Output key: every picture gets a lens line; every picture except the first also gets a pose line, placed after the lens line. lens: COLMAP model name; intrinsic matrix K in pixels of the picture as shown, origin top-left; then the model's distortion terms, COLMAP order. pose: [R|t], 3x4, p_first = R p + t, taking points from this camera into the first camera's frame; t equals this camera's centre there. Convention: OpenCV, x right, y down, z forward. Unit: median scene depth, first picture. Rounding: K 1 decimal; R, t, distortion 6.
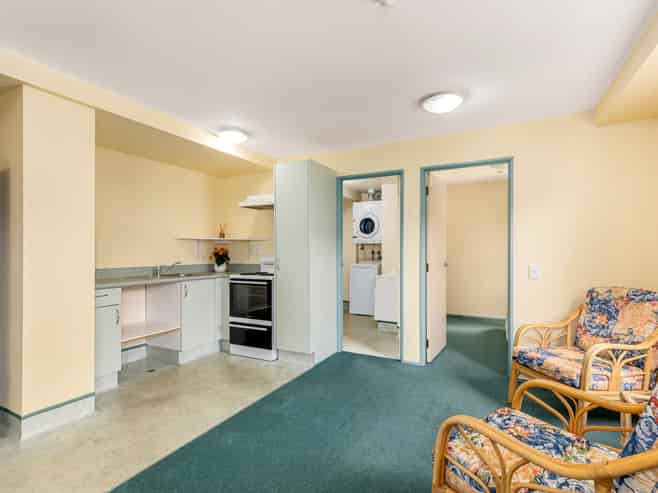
lens RADIAL K [[338.4, 0, 330.2], [0, 338.4, 249.6], [0, 0, 1]] dist [0.026934, 0.000177]
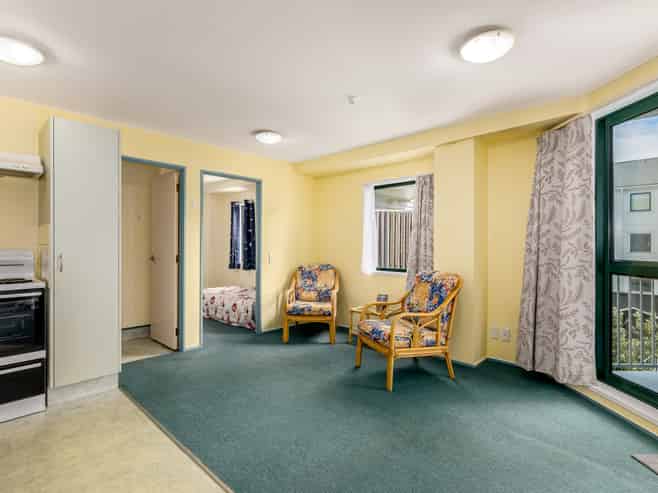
lens RADIAL K [[338.4, 0, 330.2], [0, 338.4, 249.6], [0, 0, 1]] dist [0.026934, 0.000177]
pose [[0.270955, -0.010799, 0.962531, -0.623880], [-0.004898, 0.999909, 0.012597, 0.002576], [-0.962579, -0.008128, 0.270878, 0.261924]]
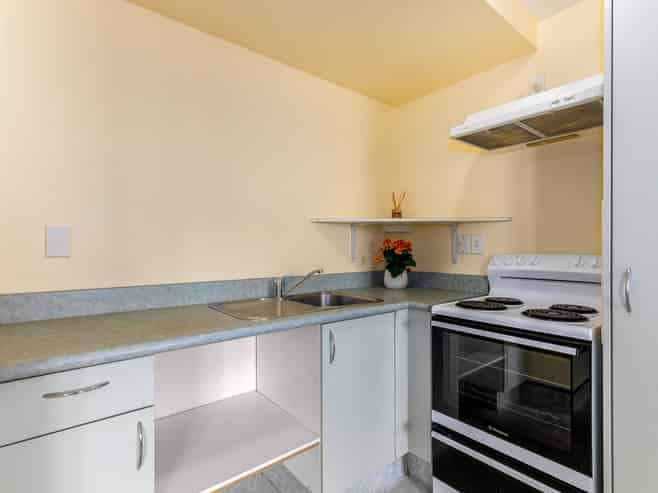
lens RADIAL K [[338.4, 0, 330.2], [0, 338.4, 249.6], [0, 0, 1]] dist [0.026934, 0.000177]
pose [[0.918199, 0.002922, -0.396108, -0.247650], [0.001900, 0.999929, 0.011781, 0.003569], [0.396114, -0.011570, 0.918128, 0.585410]]
